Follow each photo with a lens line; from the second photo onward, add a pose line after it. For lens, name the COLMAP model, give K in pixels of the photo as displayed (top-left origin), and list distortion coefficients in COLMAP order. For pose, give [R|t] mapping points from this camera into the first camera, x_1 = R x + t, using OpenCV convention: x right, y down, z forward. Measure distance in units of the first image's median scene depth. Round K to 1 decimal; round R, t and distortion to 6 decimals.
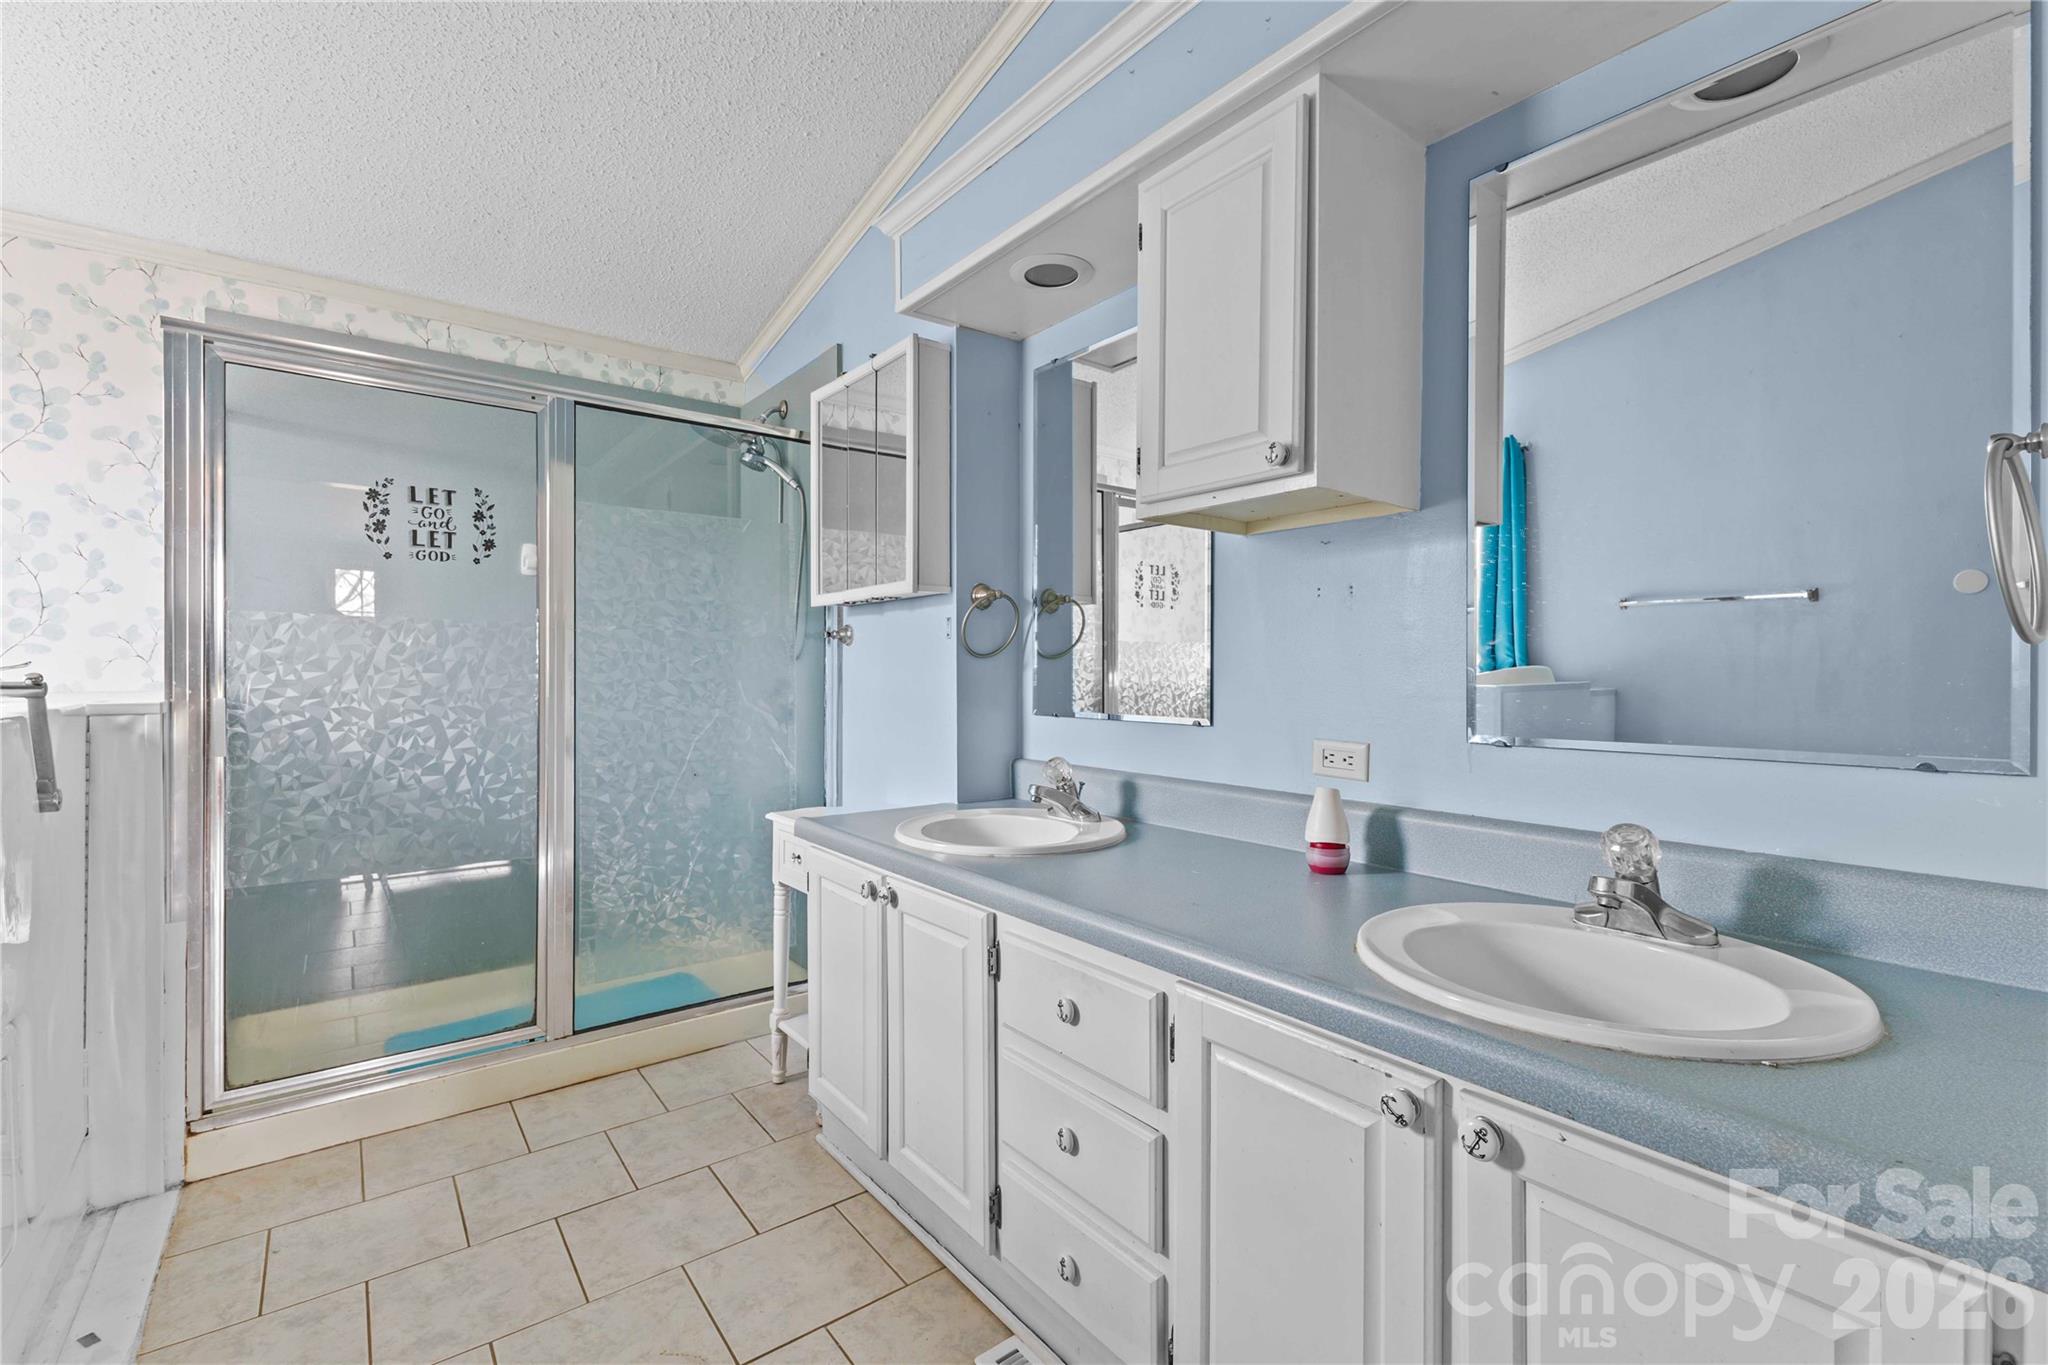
lens RADIAL K [[883.3, 0, 1024.1], [0, 883.3, 676.5], [0, 0, 1]] dist [0.012031, -0.003074]
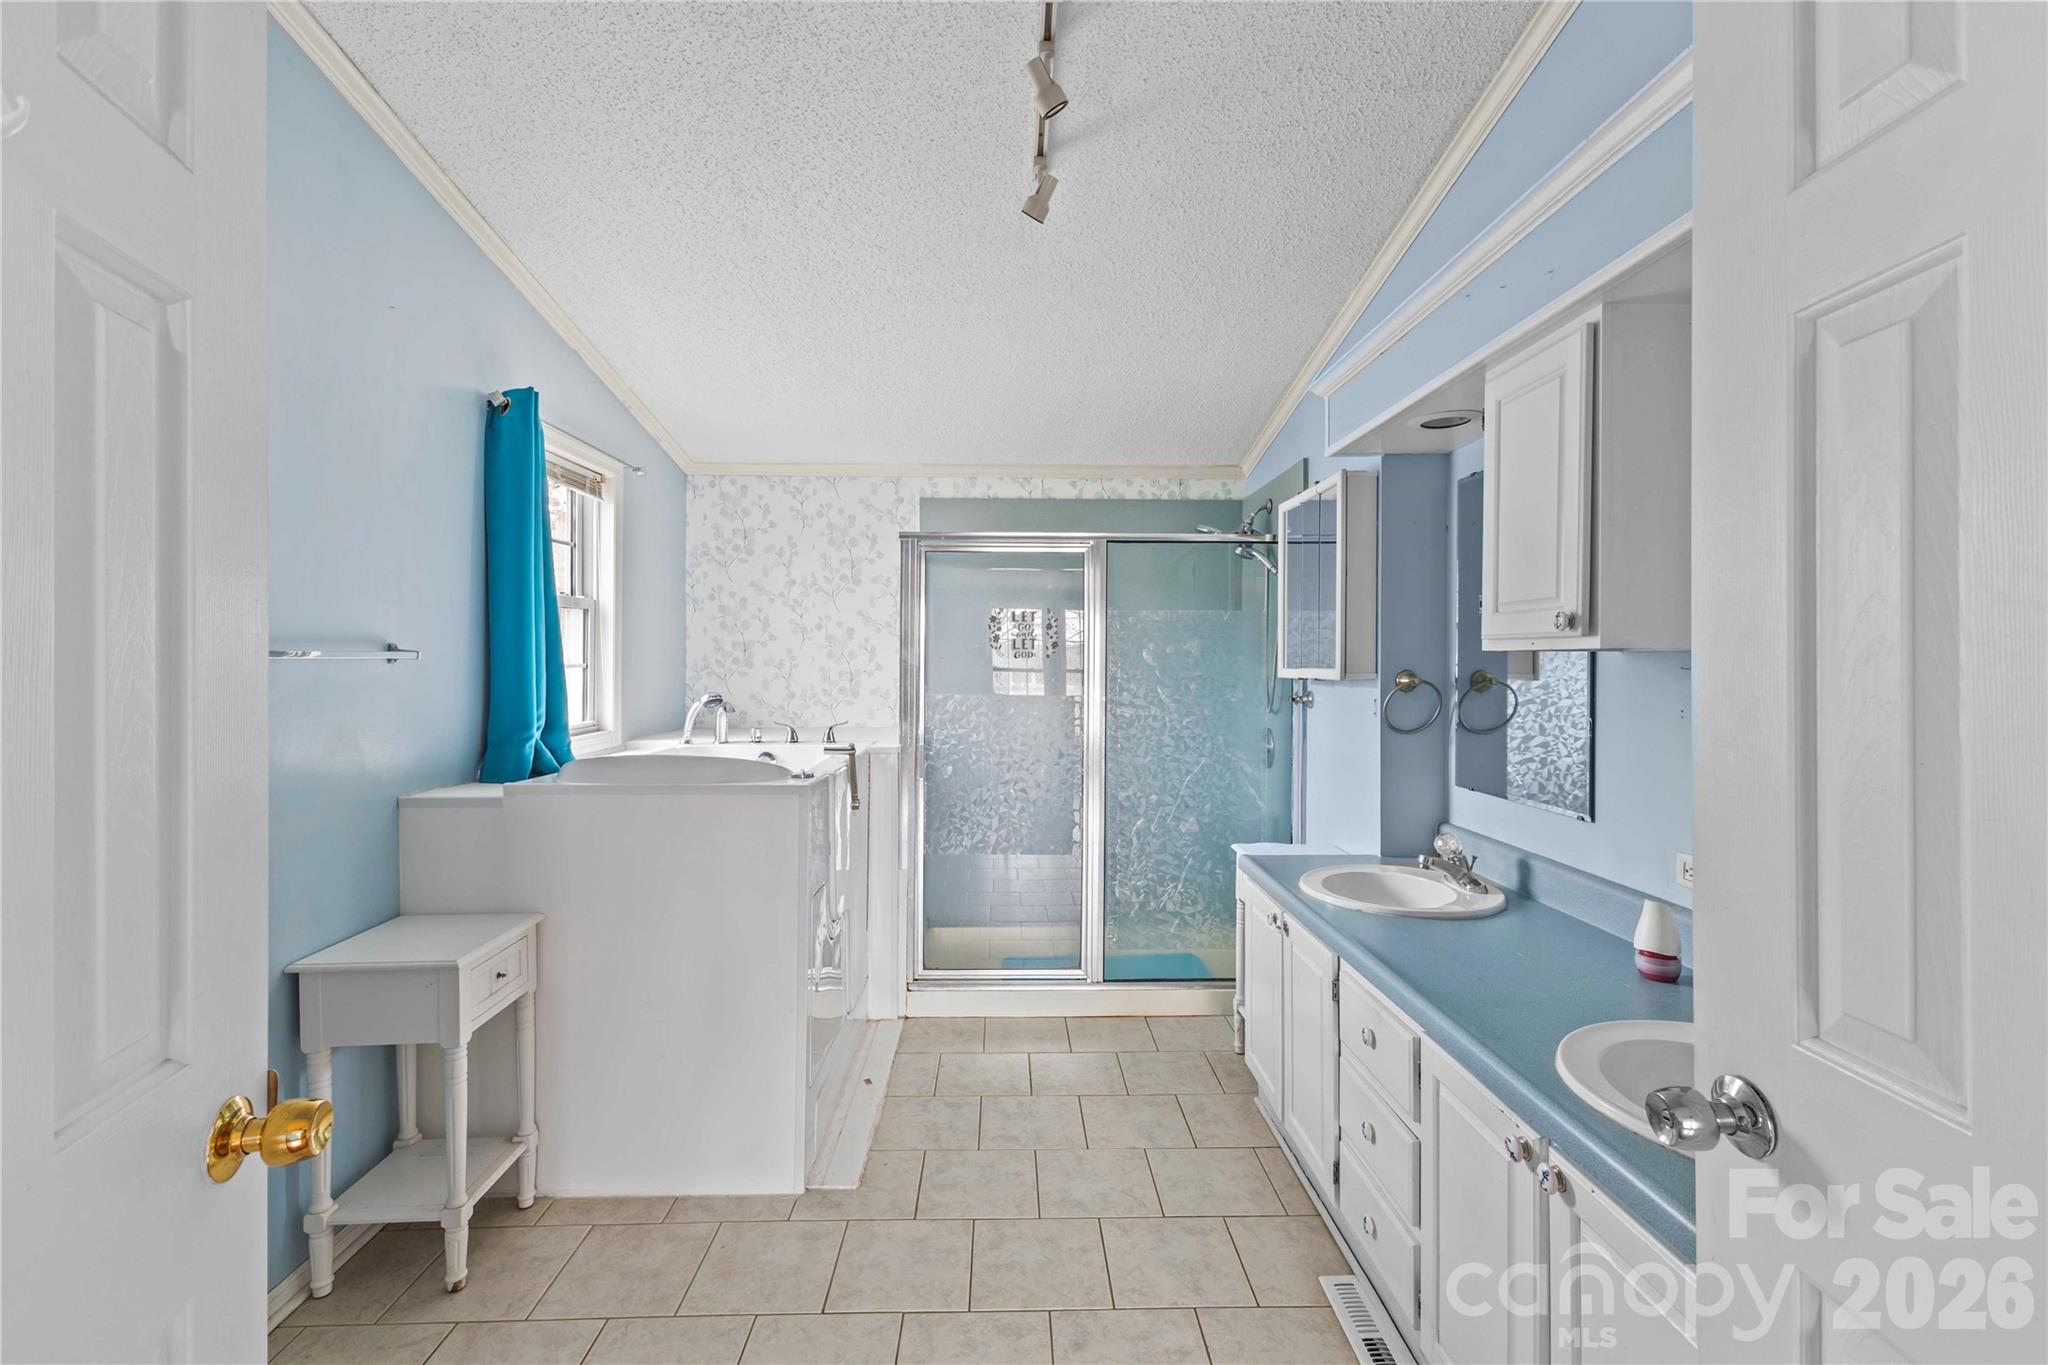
lens RADIAL K [[883.3, 0, 1037.6], [0, 883.3, 673.6], [0, 0, 1]] dist [0.012031, -0.003074]
pose [[0.814966, 0.010107, -0.579420, 0.252626], [-0.007362, 0.999948, 0.007088, -0.114806], [0.579462, -0.001511, 0.814998, -0.249423]]
